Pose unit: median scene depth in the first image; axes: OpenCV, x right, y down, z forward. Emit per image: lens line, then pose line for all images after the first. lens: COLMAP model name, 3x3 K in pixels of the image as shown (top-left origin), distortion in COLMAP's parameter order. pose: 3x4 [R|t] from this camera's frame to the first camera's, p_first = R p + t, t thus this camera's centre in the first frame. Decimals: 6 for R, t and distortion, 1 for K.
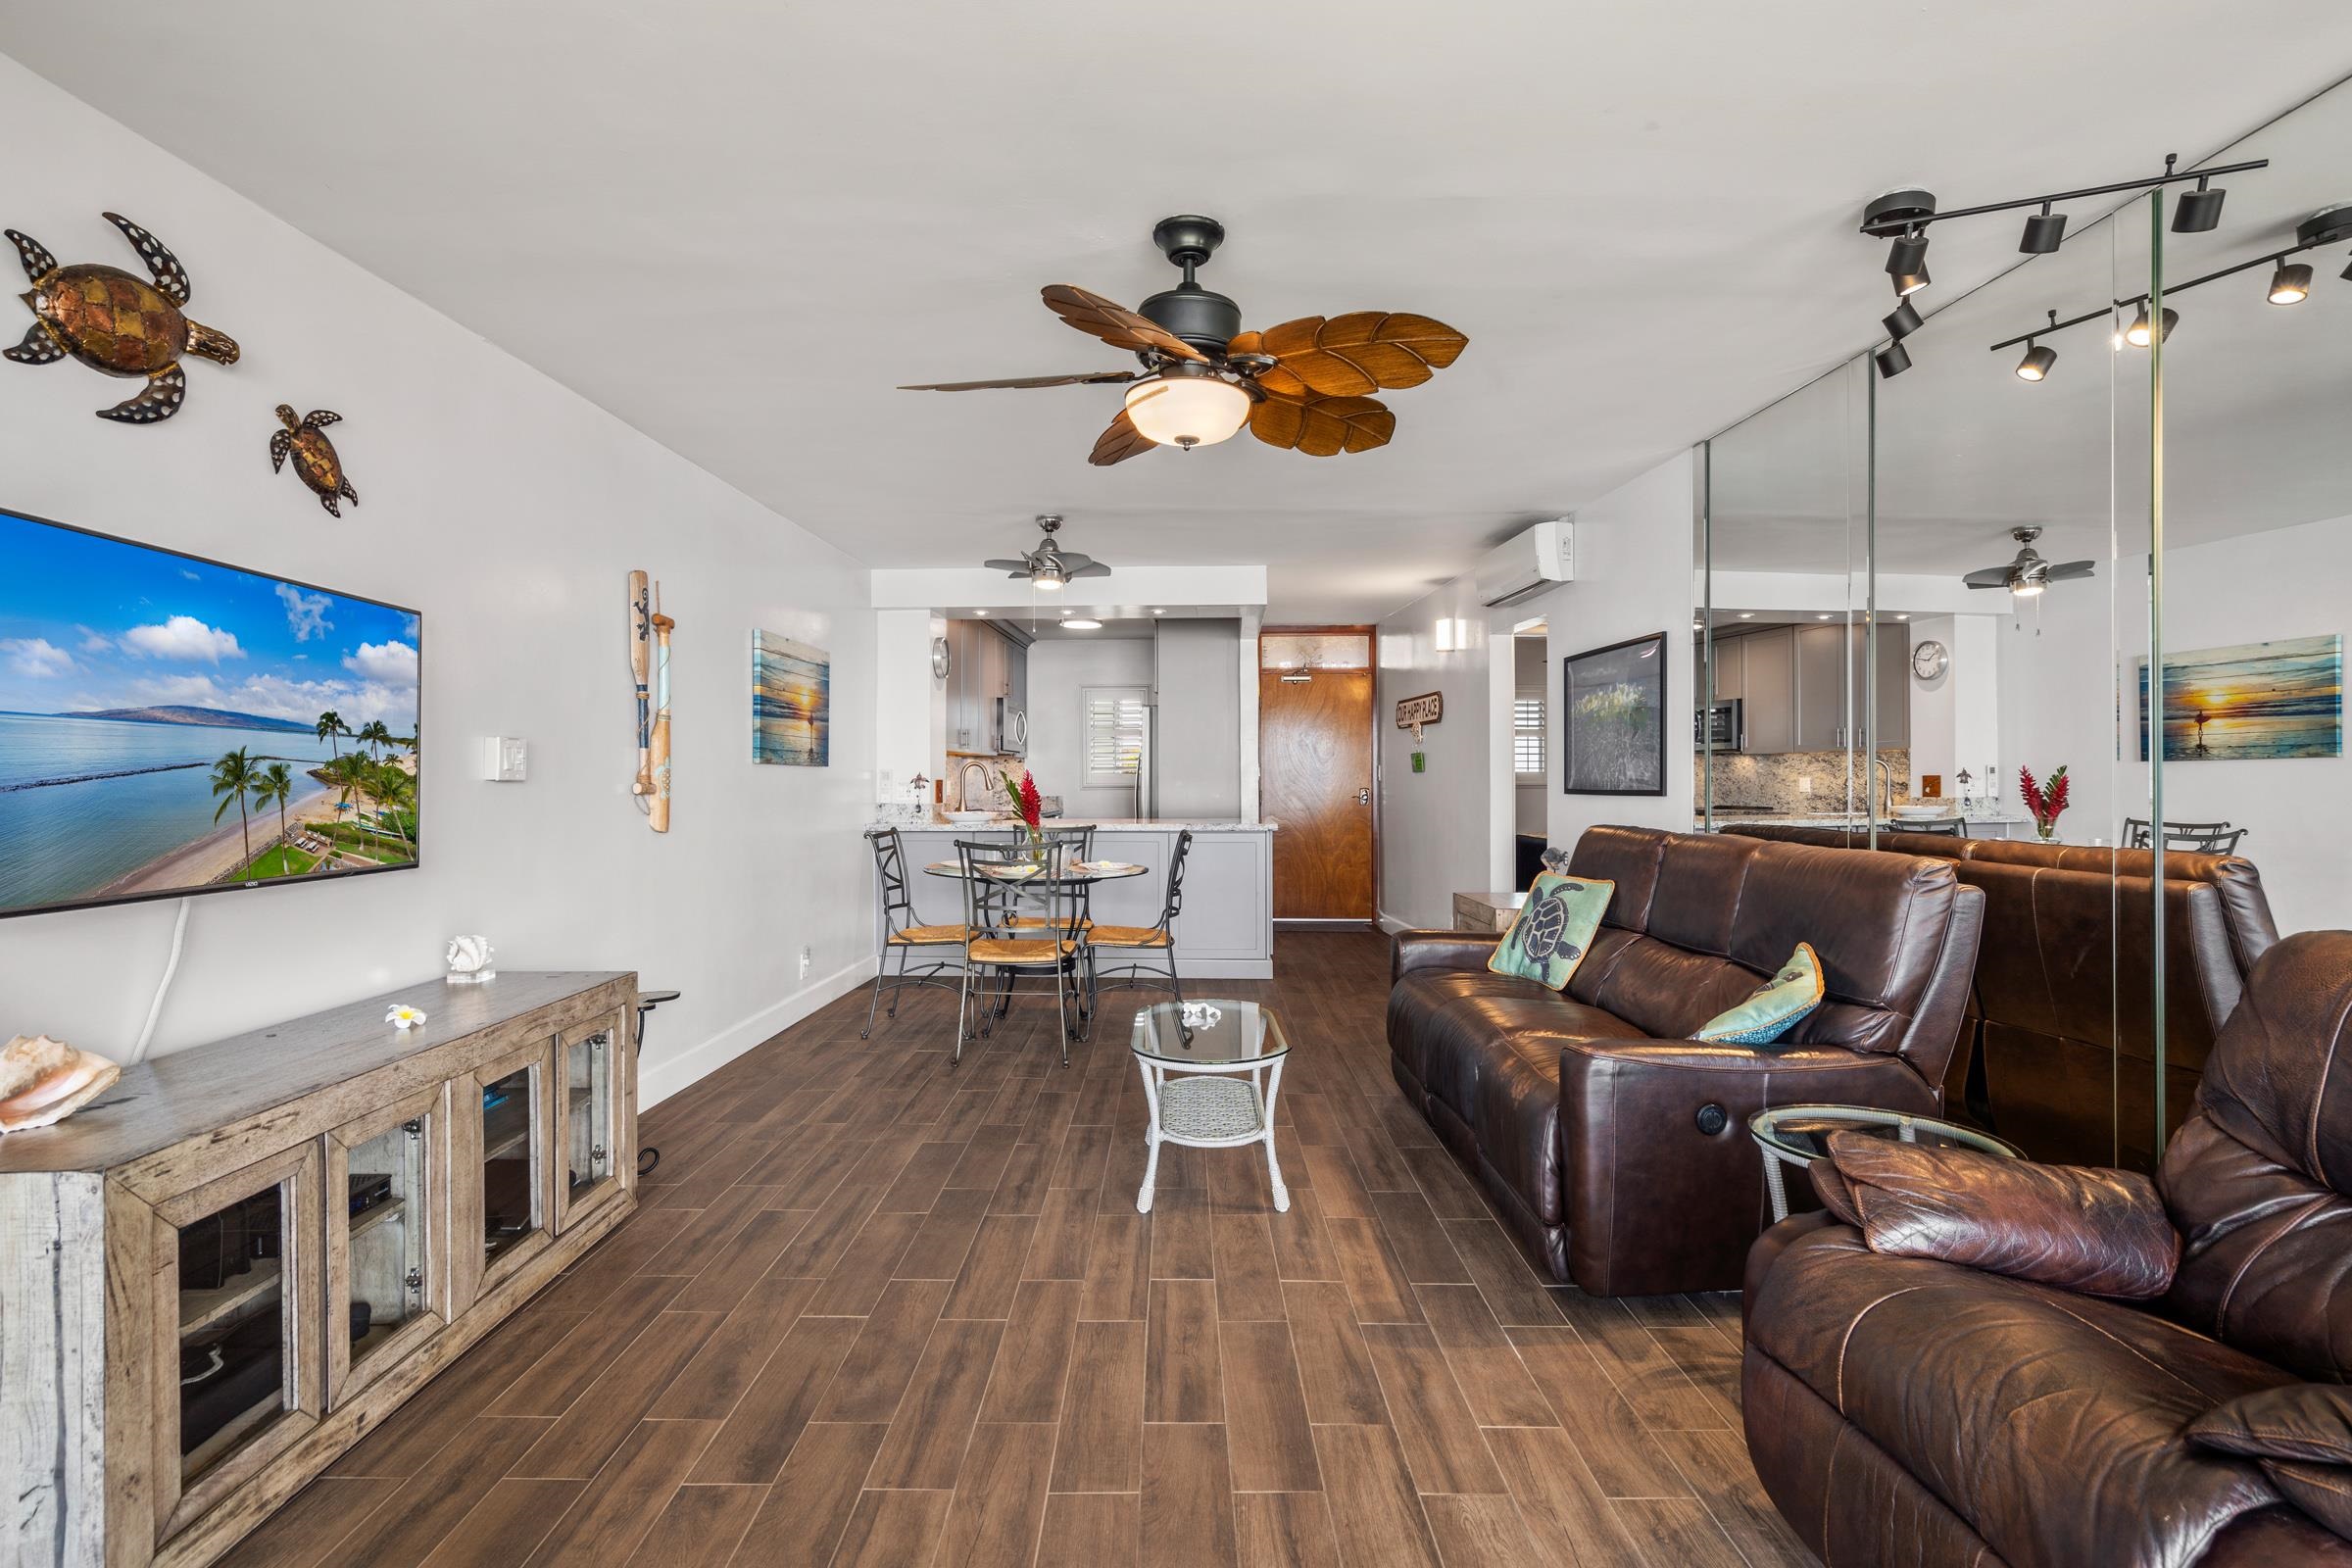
lens RADIAL K [[1134.2, 0, 1172.5], [0, 1134.2, 779.3], [0, 0, 1]] dist [0.002751, 0.000573]
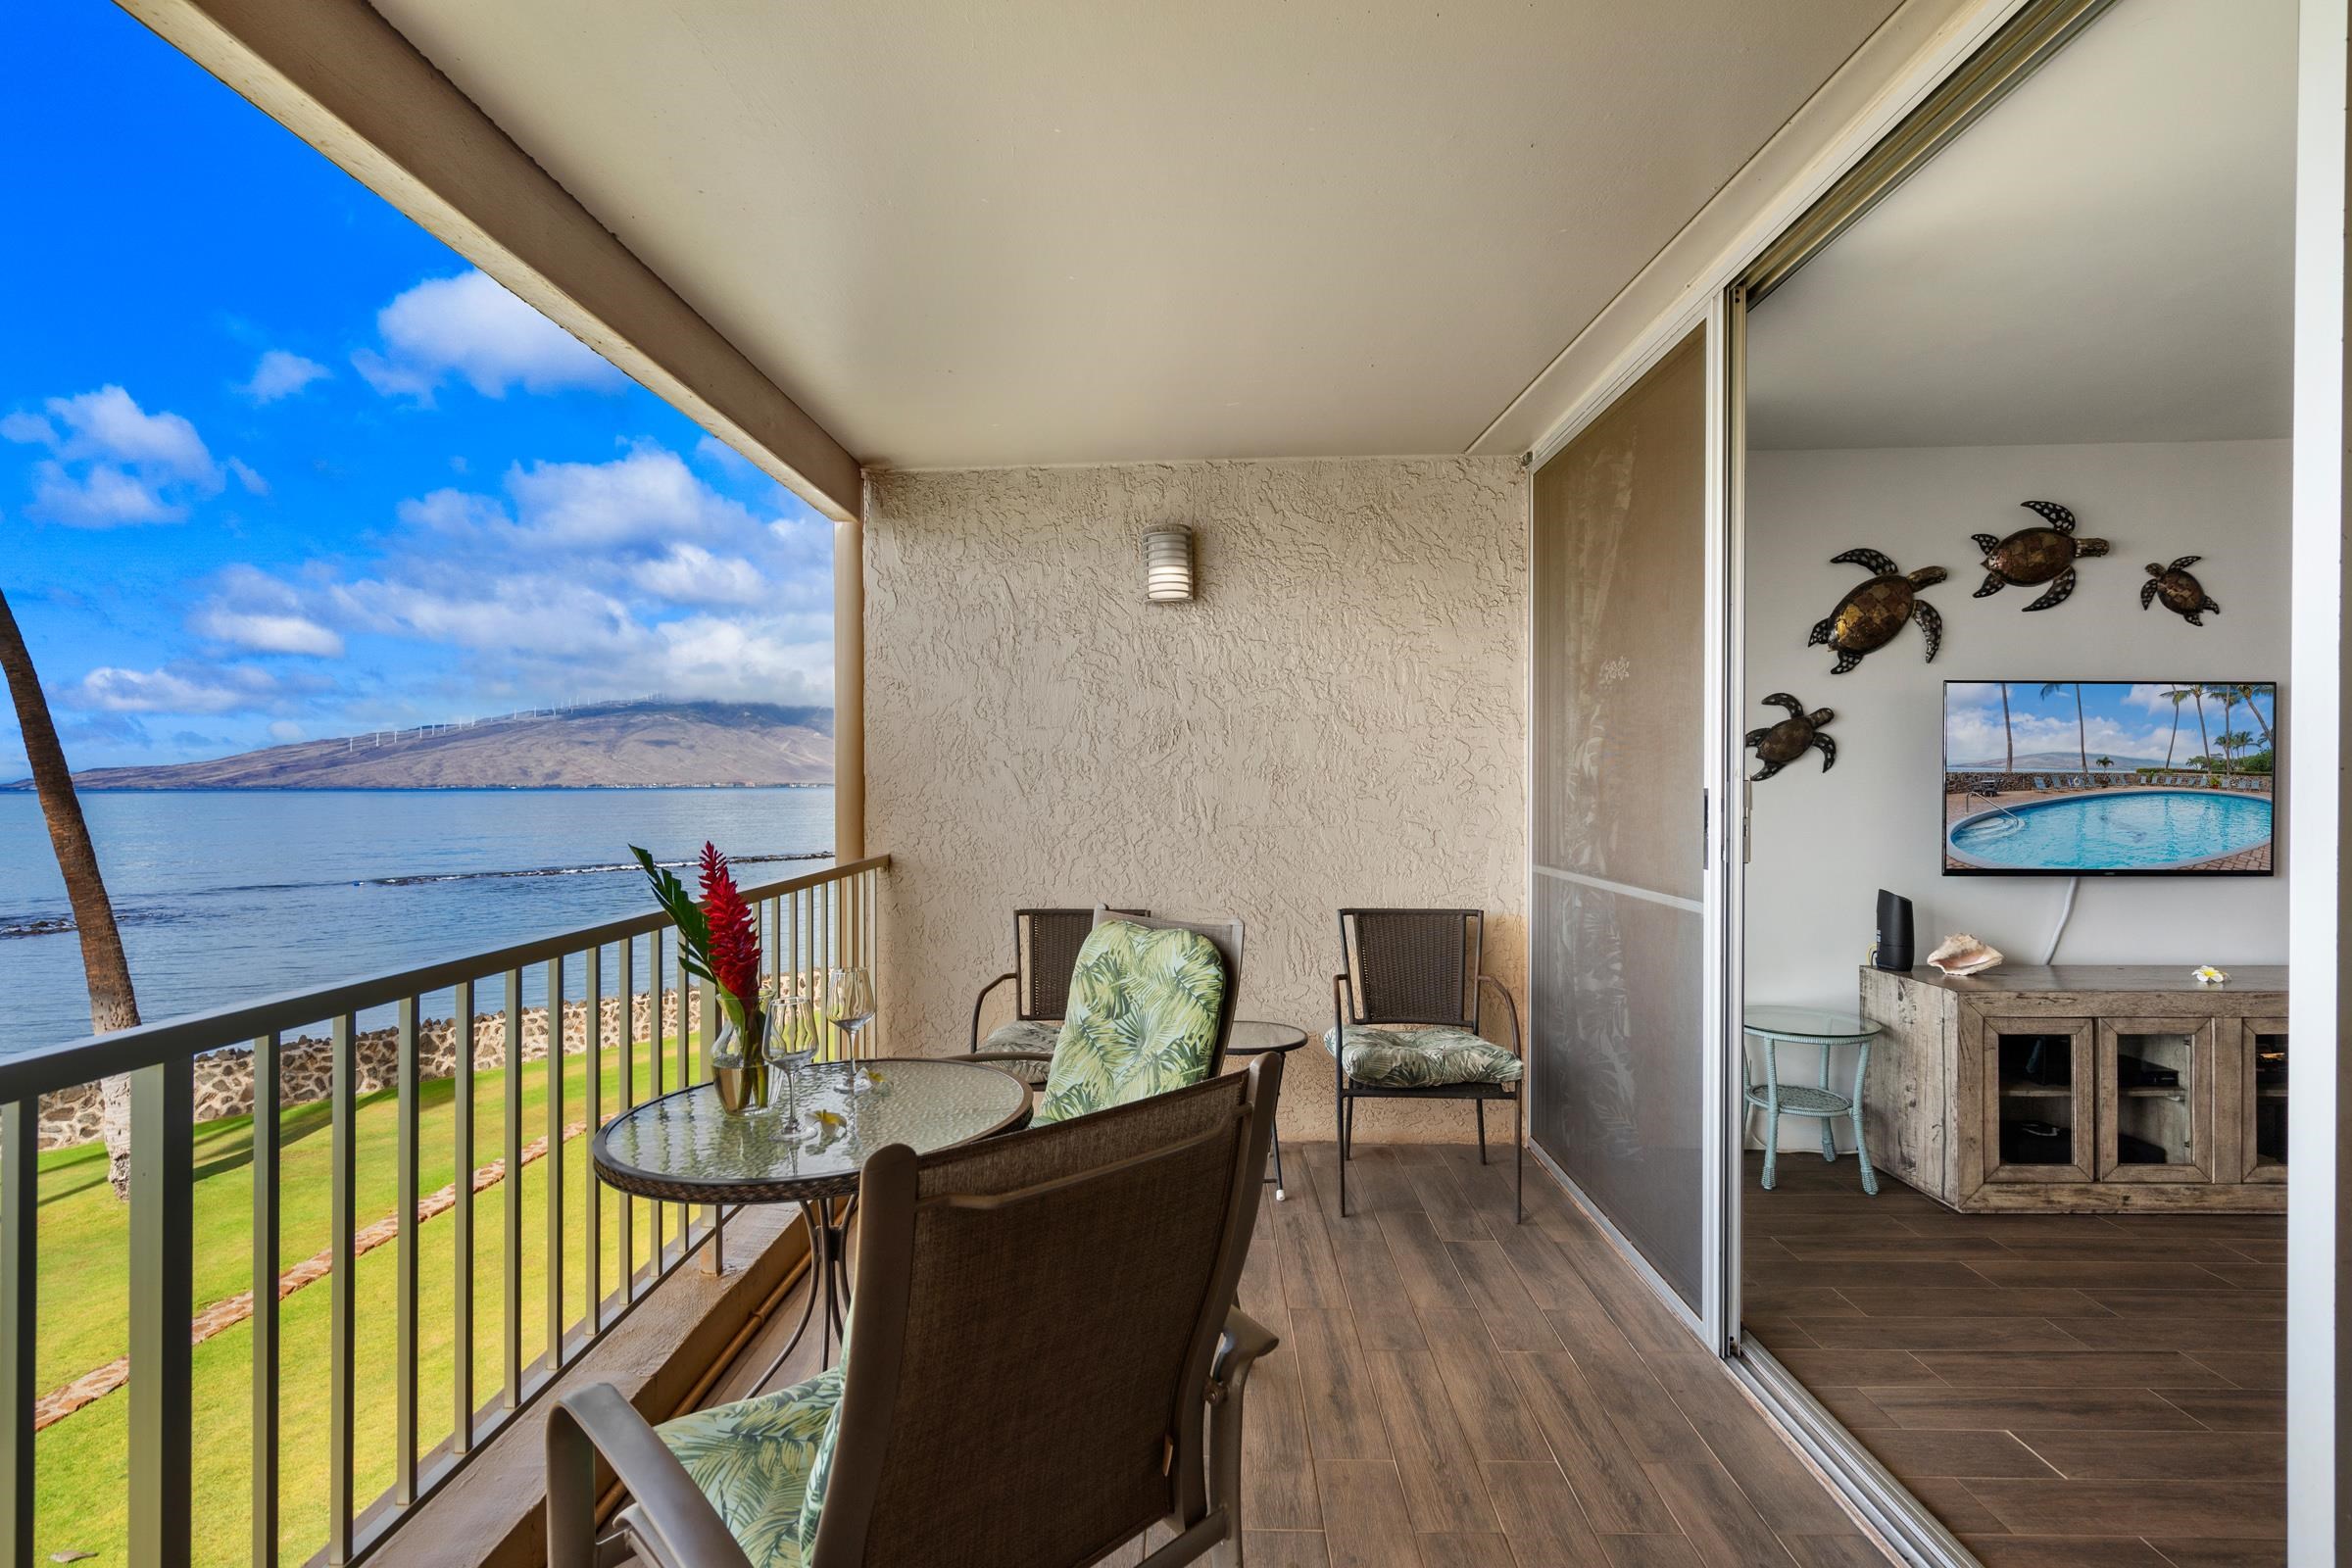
lens RADIAL K [[1107.6, 0, 1170.1], [0, 1107.6, 783.7], [0, 0, 1]] dist [-0.007343, 0.005291]
pose [[-0.029325, 0.003217, -0.999565, 0.735081], [0.000466, 0.999995, 0.003205, -0.038499], [0.999570, -0.000372, -0.029327, -0.272351]]
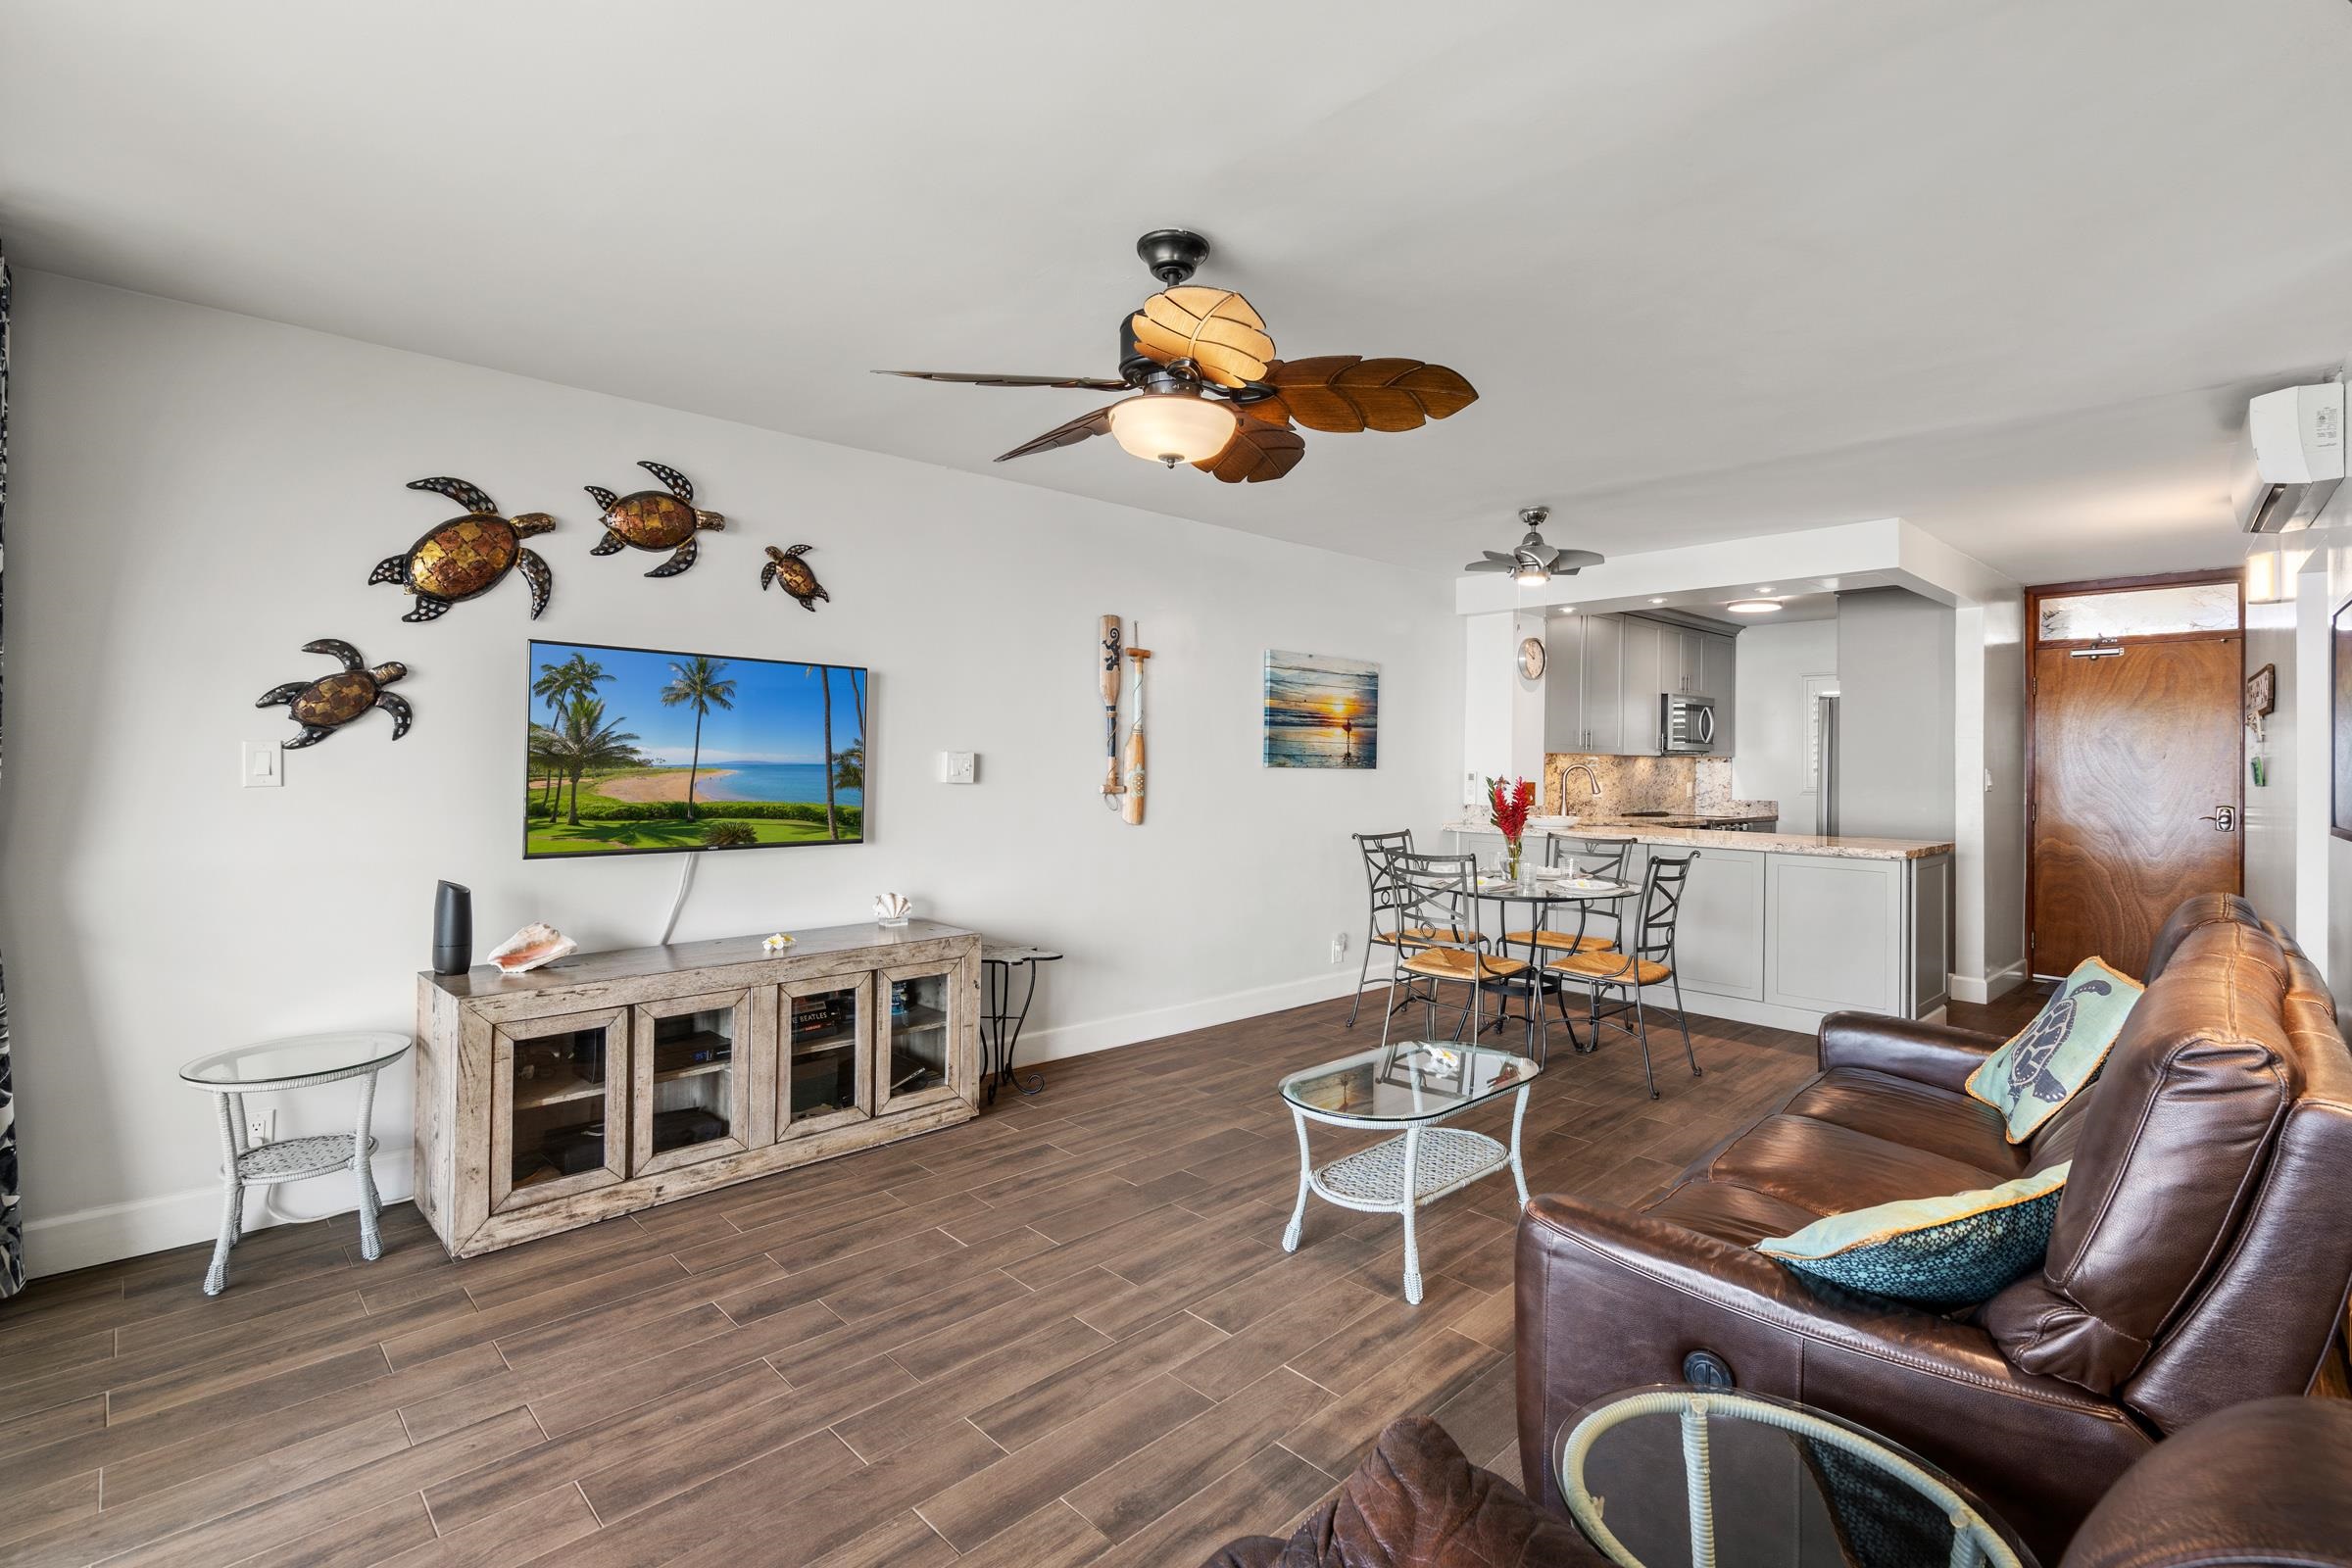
lens RADIAL K [[1068.8, 0, 1180.4], [0, 1068.8, 756.8], [0, 0, 1]] dist [-0.005853, 0.001321]
pose [[0.701678, 0.007119, -0.712459, 0.673998], [-0.014175, 0.999892, -0.003969, -0.037831], [0.712354, 0.012884, 0.701702, 0.362477]]
